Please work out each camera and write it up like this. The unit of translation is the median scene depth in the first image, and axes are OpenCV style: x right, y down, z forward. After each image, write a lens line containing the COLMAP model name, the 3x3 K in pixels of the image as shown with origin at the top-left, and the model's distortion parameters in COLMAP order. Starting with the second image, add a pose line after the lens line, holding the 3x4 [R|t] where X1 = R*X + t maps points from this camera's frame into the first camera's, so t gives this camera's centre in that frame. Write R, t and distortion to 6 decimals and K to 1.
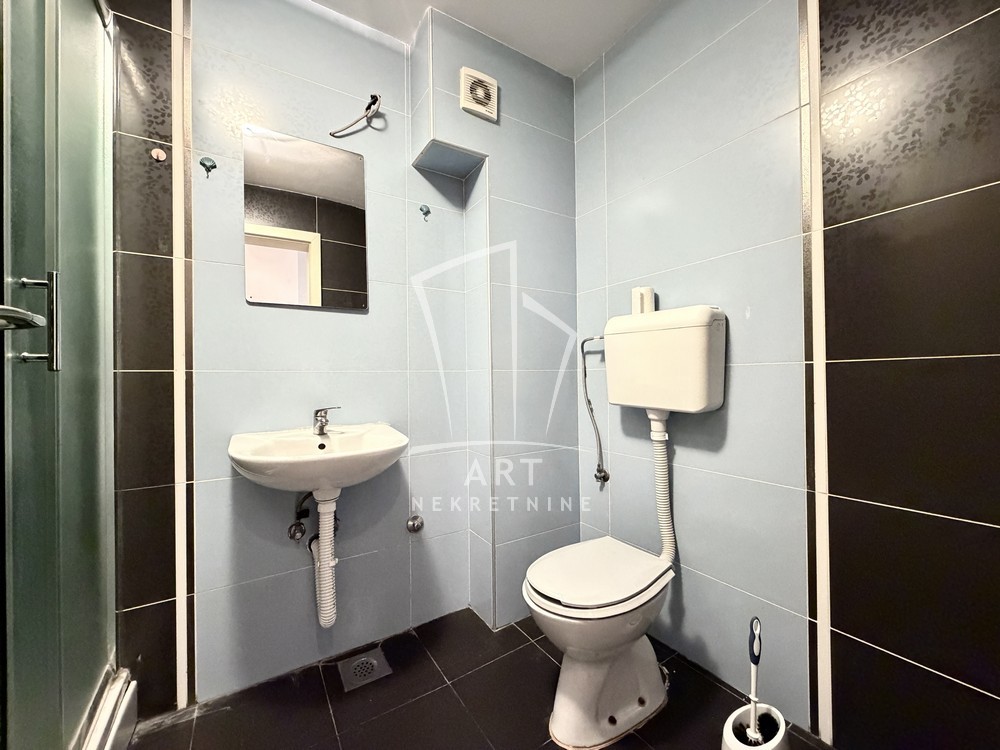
lens RADIAL K [[396.1, 0, 494.3], [0, 396.1, 376.8], [0, 0, 1]] dist [0.000072, -0.000383]
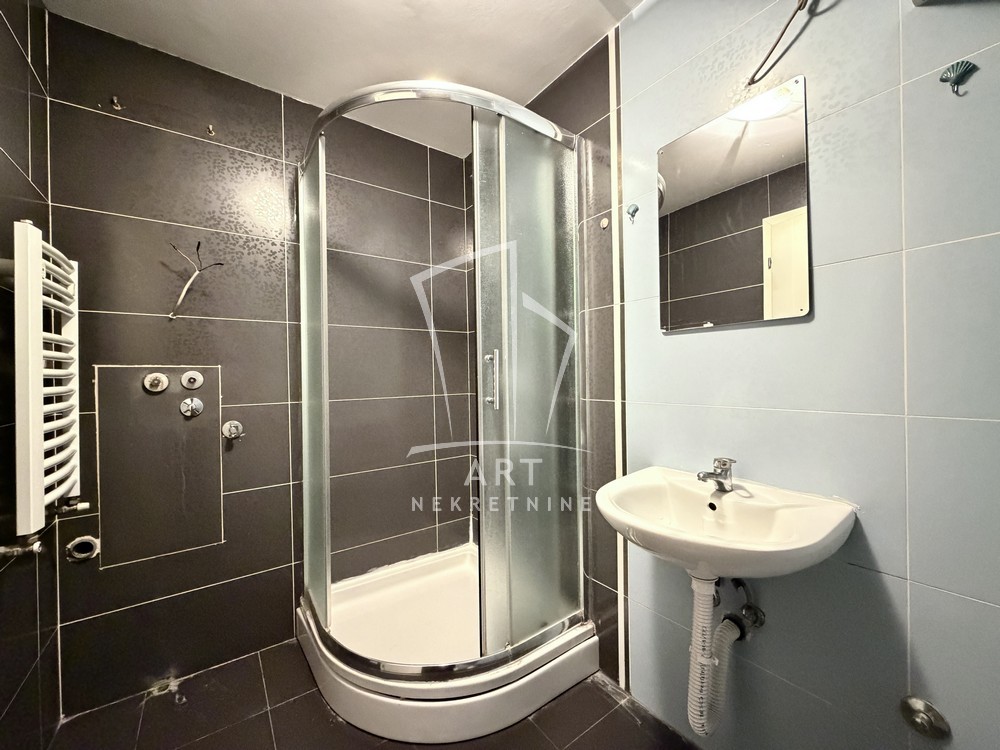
lens RADIAL K [[396.1, 0, 494.3], [0, 396.1, 376.8], [0, 0, 1]] dist [0.000072, -0.000383]
pose [[0.067361, 0.013650, -0.997635, 0.346923], [0.021238, 0.999660, 0.015112, -0.112632], [0.997503, -0.022206, 0.067048, 0.562201]]
